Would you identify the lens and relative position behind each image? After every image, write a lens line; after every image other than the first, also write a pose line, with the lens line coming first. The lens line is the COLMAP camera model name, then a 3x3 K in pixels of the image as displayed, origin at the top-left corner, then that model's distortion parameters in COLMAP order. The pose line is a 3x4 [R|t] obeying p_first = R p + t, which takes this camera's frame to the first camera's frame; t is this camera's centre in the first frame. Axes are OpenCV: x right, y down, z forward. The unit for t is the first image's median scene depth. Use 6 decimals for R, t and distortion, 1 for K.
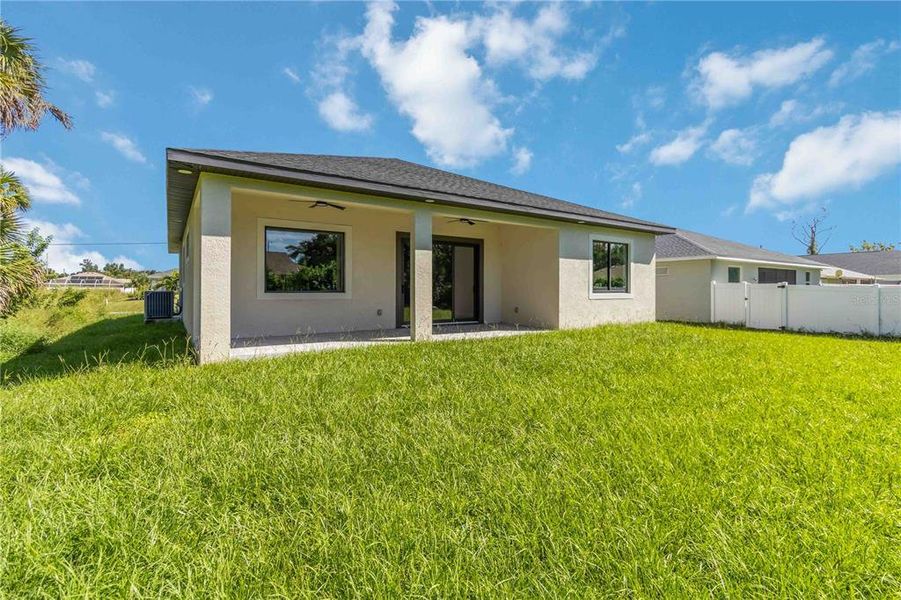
lens RADIAL K [[448.0, 0, 441.8], [0, 448.0, 294.1], [0, 0, 1]] dist [-0.002737, -0.000644]
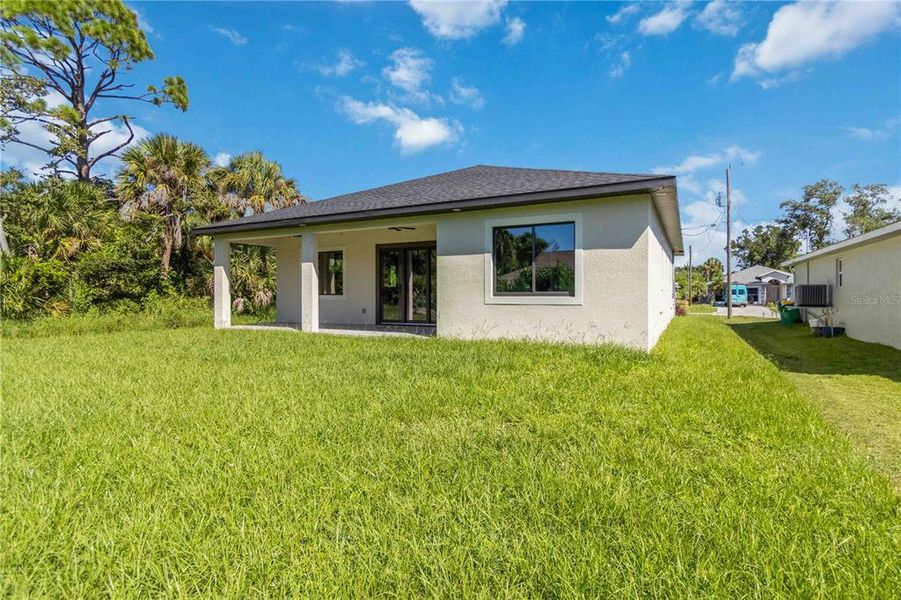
lens RADIAL K [[426.1, 0, 450.5], [0, 426.1, 300.0], [0, 0, 1]] dist [-0.002424, -0.000241]
pose [[0.451424, 0.006340, -0.892287, 0.957483], [-0.009849, 0.999949, 0.002122, 0.003536], [0.892255, 0.007830, 0.451464, 0.599147]]
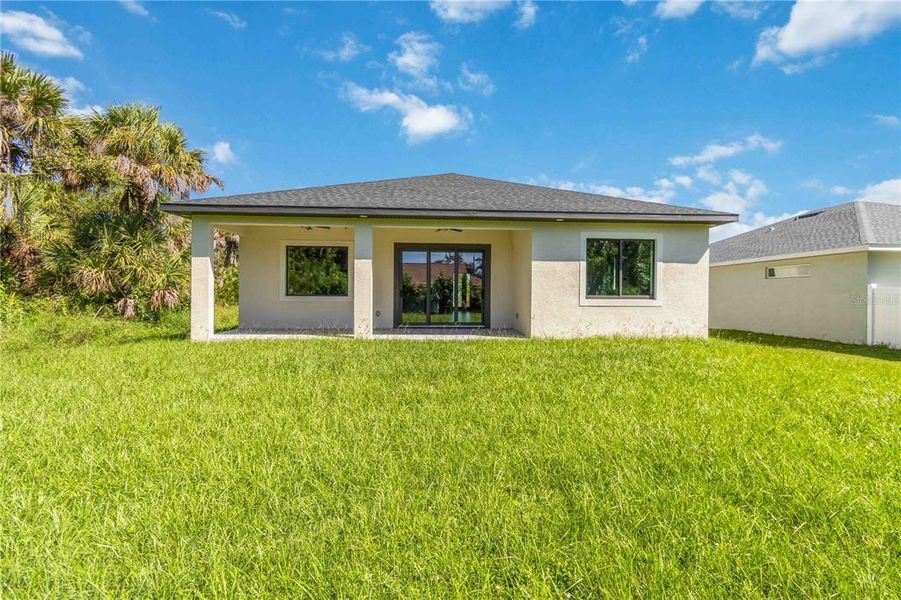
lens RADIAL K [[366.9, 0, 450.5], [0, 366.9, 300.0], [0, 0, 1]] dist [-0.000476, 0.000024]
pose [[0.843538, 0.003686, -0.537057, 0.496187], [-0.009816, 0.999915, -0.008555, 0.008653], [0.536980, 0.012488, 0.843503, 0.246127]]
